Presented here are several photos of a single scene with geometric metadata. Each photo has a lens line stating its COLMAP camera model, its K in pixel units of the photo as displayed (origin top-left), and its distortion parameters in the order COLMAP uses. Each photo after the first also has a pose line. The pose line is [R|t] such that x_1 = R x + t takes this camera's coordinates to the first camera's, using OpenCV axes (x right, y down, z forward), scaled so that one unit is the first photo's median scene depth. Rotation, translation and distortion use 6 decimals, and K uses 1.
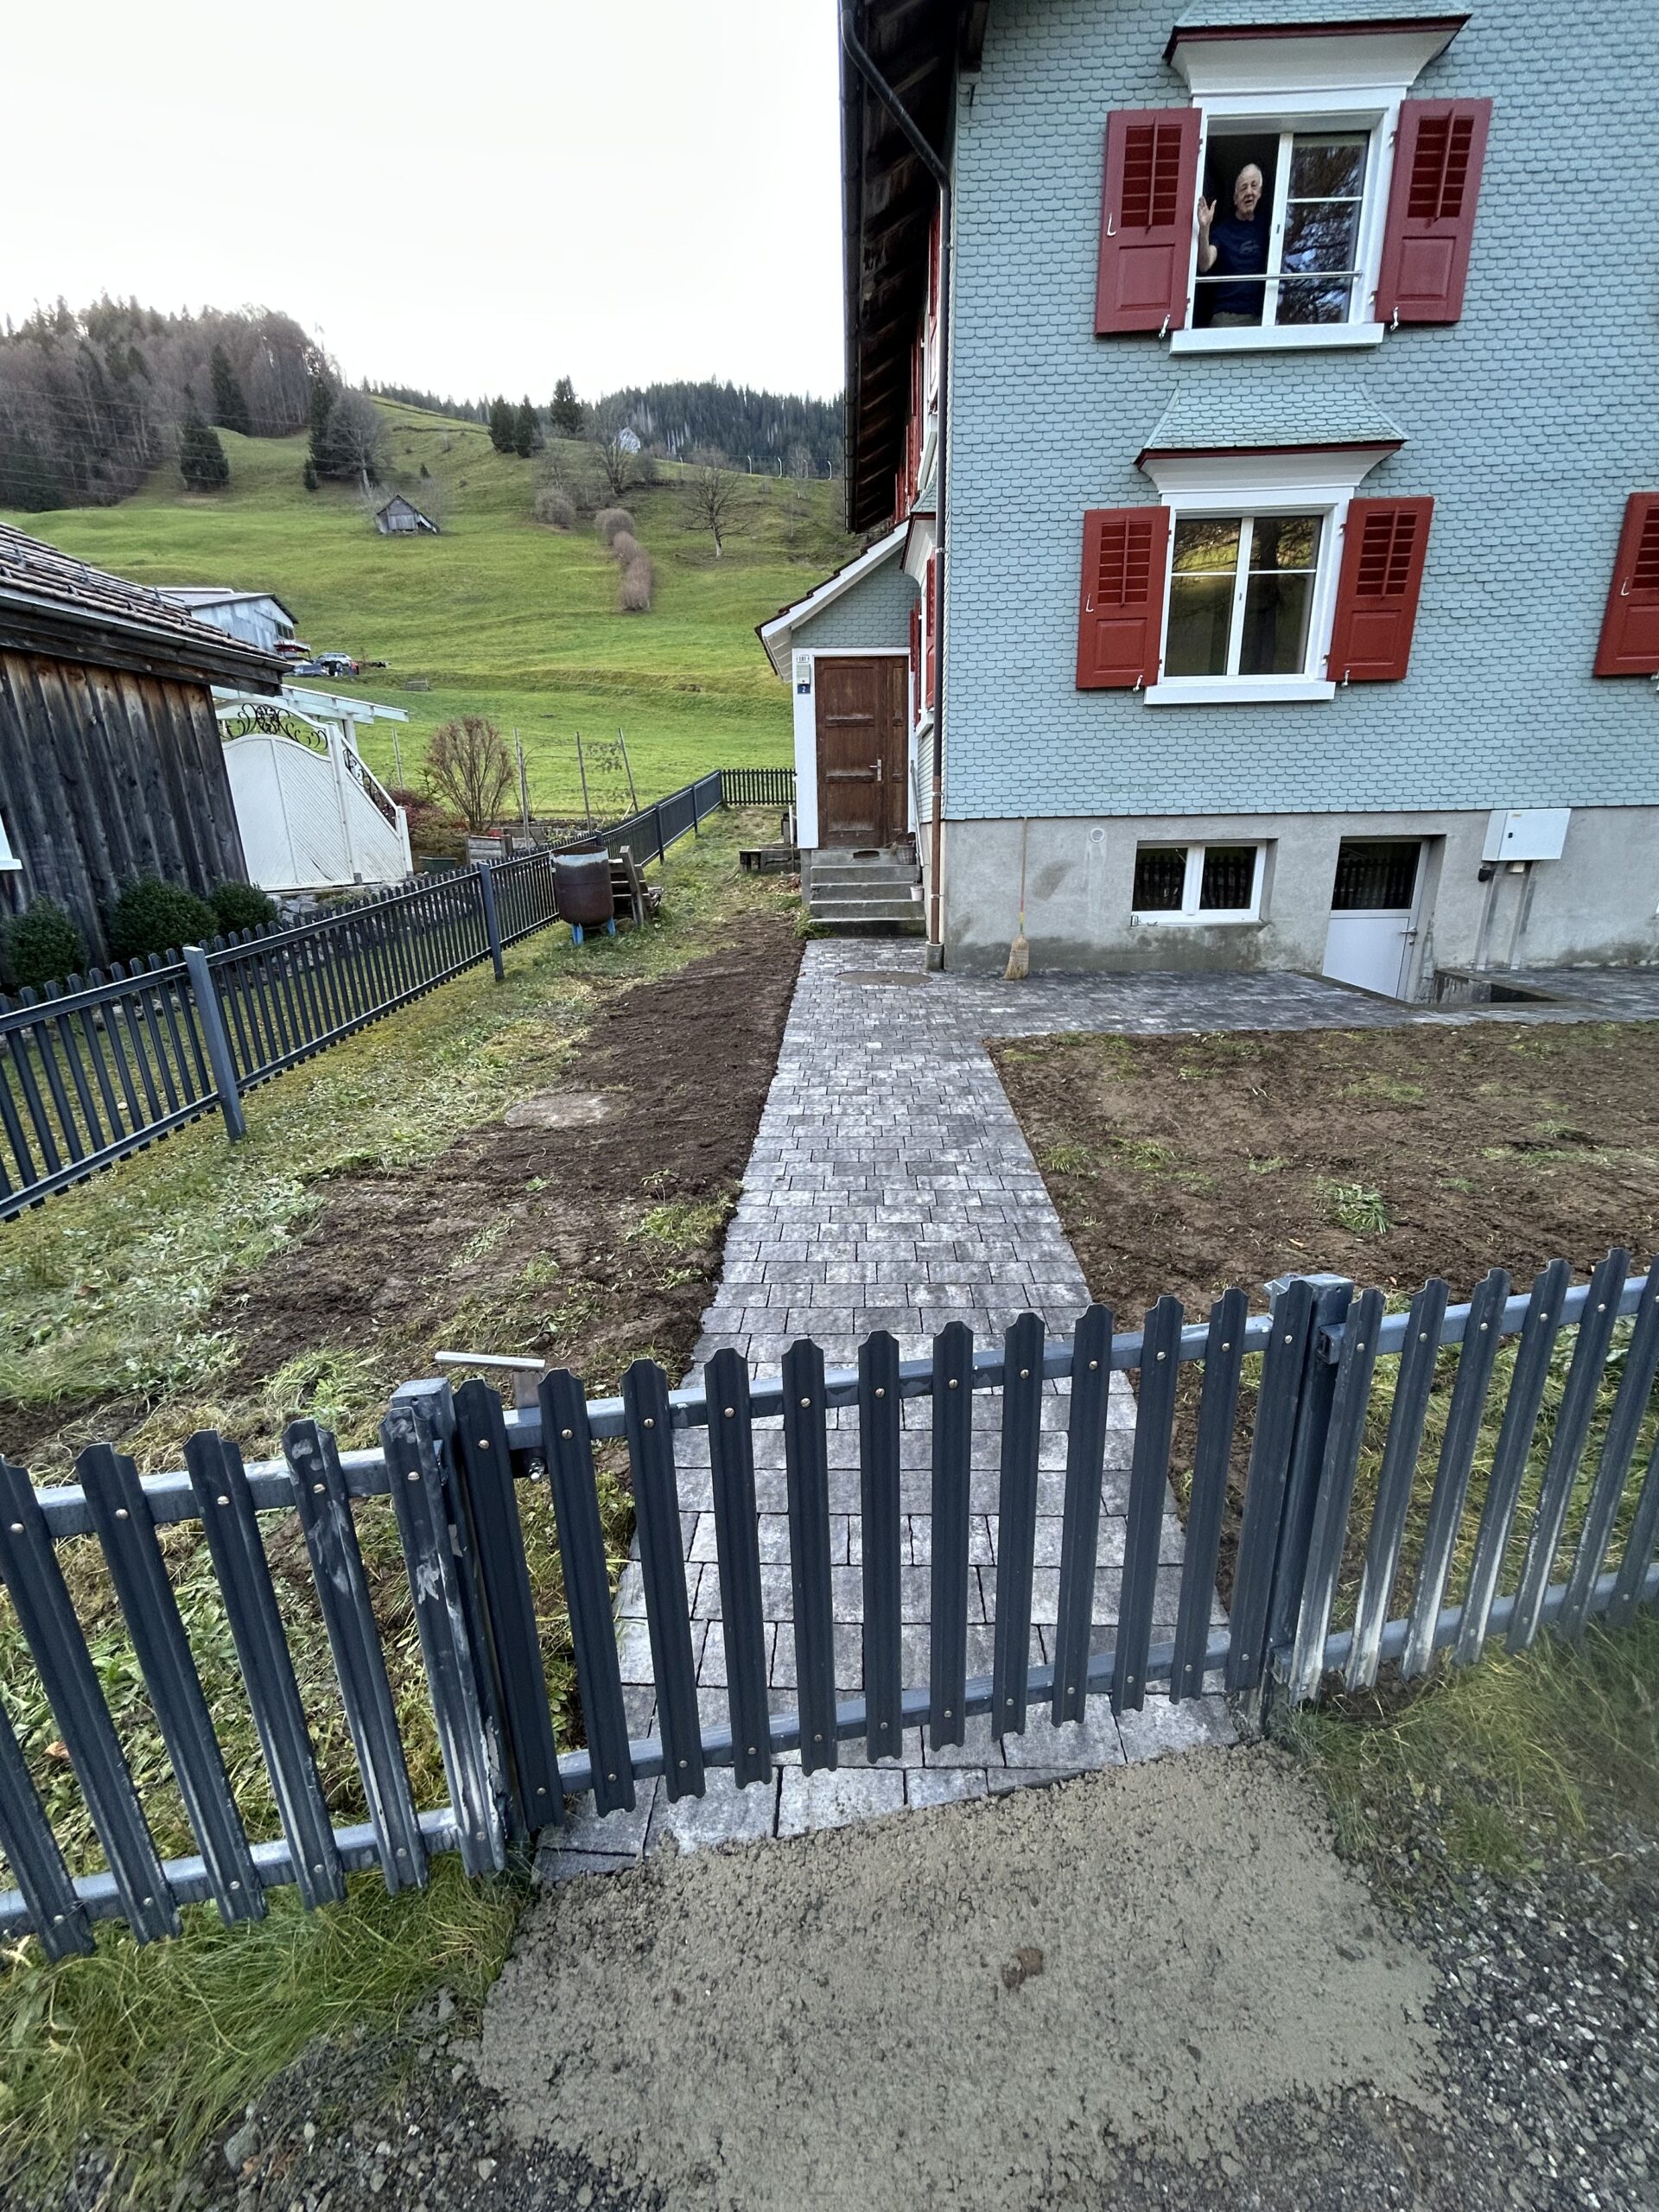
lens RADIAL K [[888.7, 0, 847.8], [0, 888.7, 1113.8], [0, 0, 1]] dist [-0.002624, 0.000998]
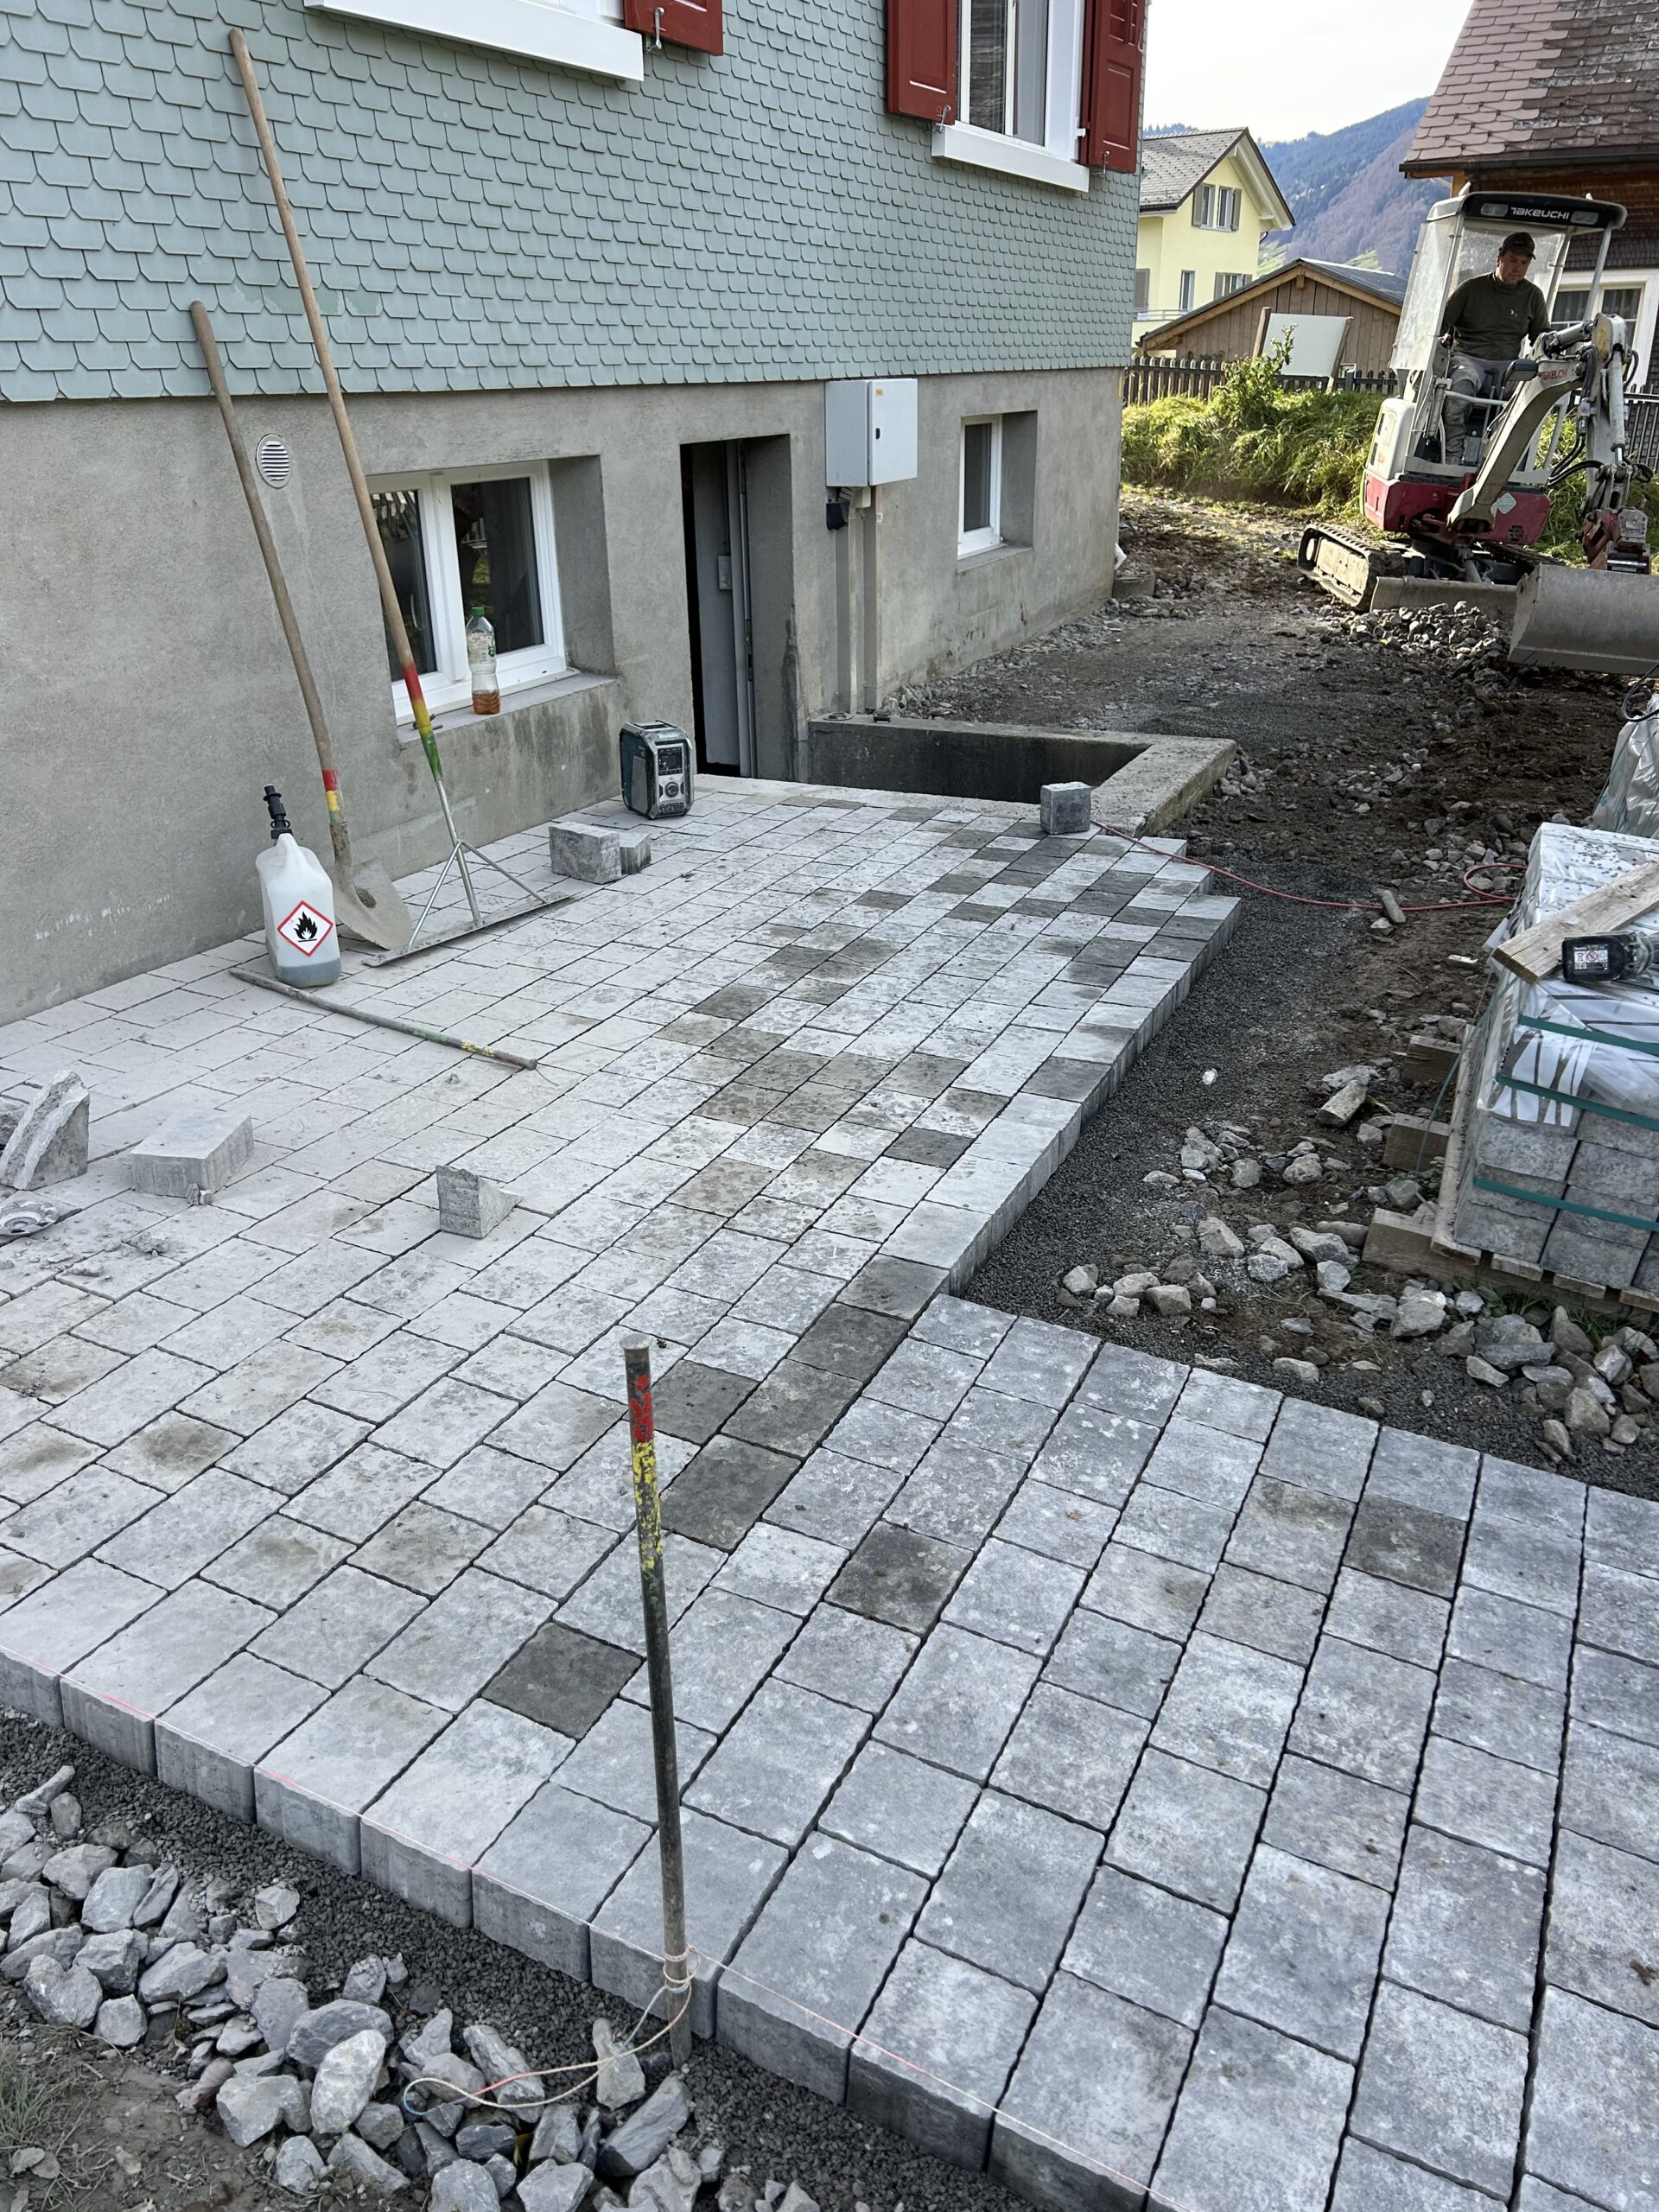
lens RADIAL K [[1653.8, 0, 818.9], [0, 1653.8, 1114.0], [0, 0, 1]] dist [0.050894, -0.050812]
pose [[0.432800, -0.357150, 0.827724, -0.187828], [0.283168, 0.925561, 0.251303, -0.205713], [-0.855862, 0.125621, 0.501716, 0.608278]]
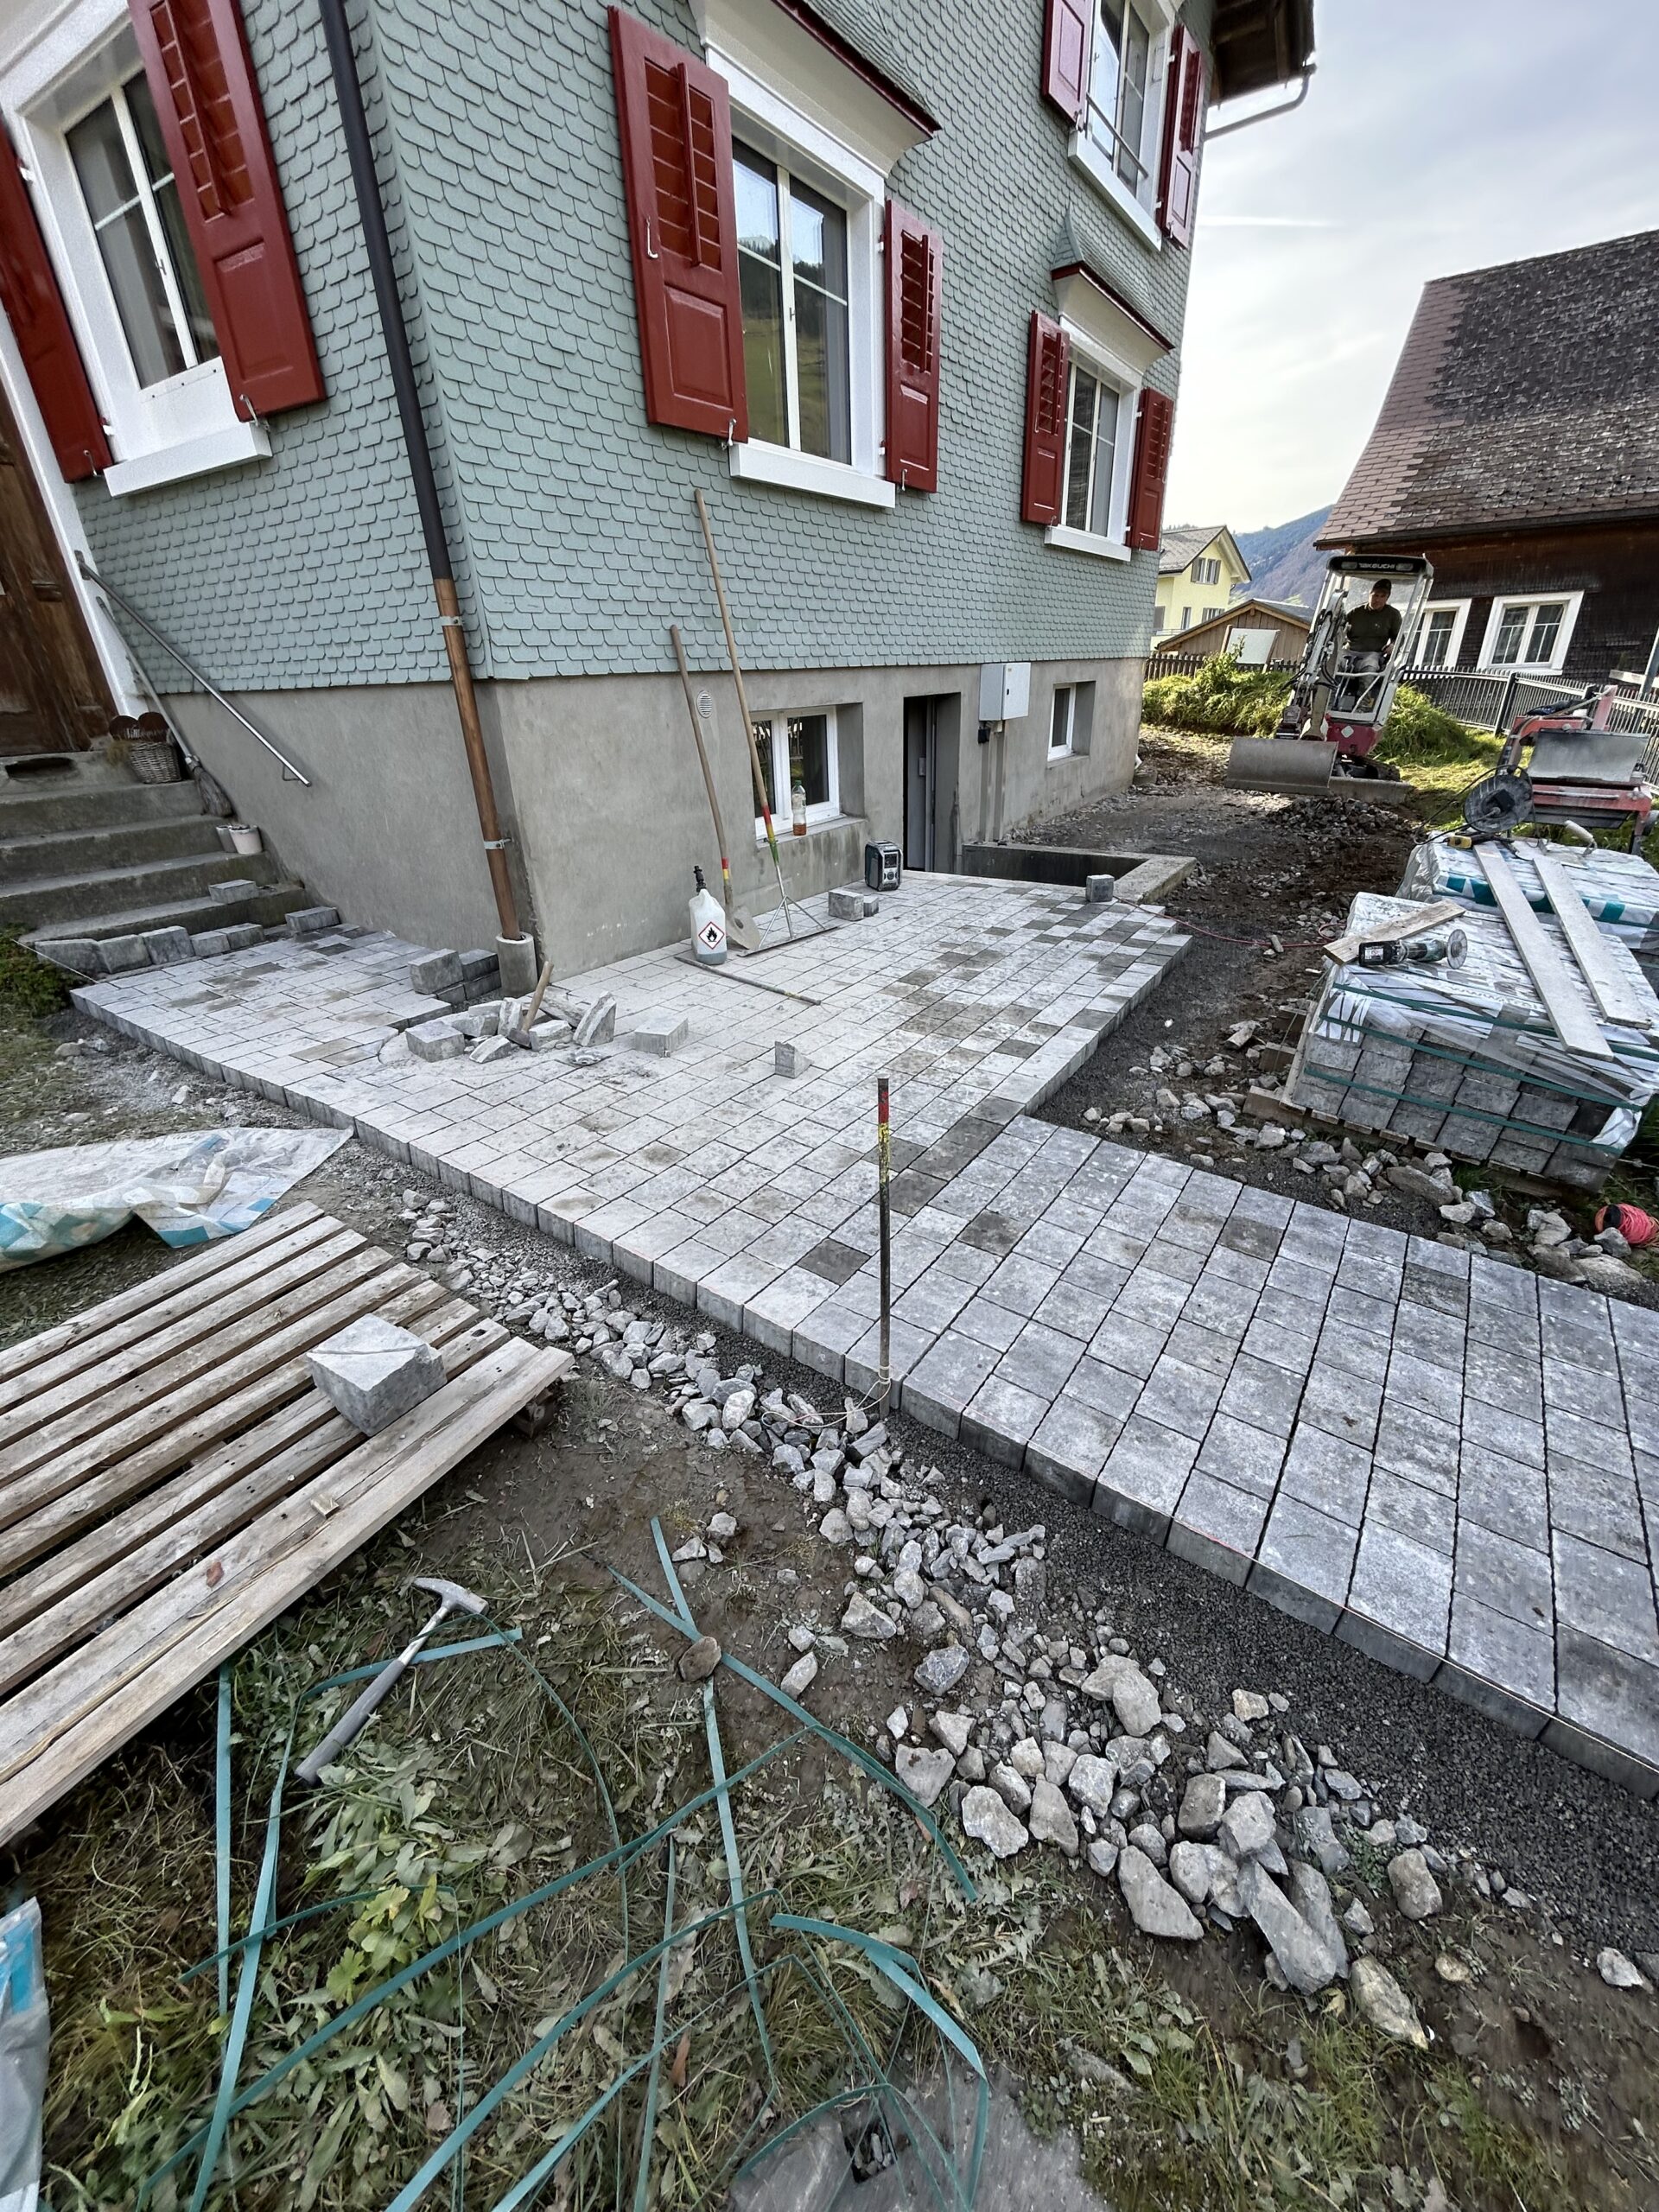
lens RADIAL K [[888.7, 0, 837.7], [0, 888.7, 1102.2], [0, 0, 1]] dist [-0.002624, 0.000998]
pose [[0.552886, -0.362613, 0.750219, -0.226195], [0.273003, 0.929480, 0.248064, -0.193471], [-0.787265, 0.067661, 0.612891, 0.595767]]
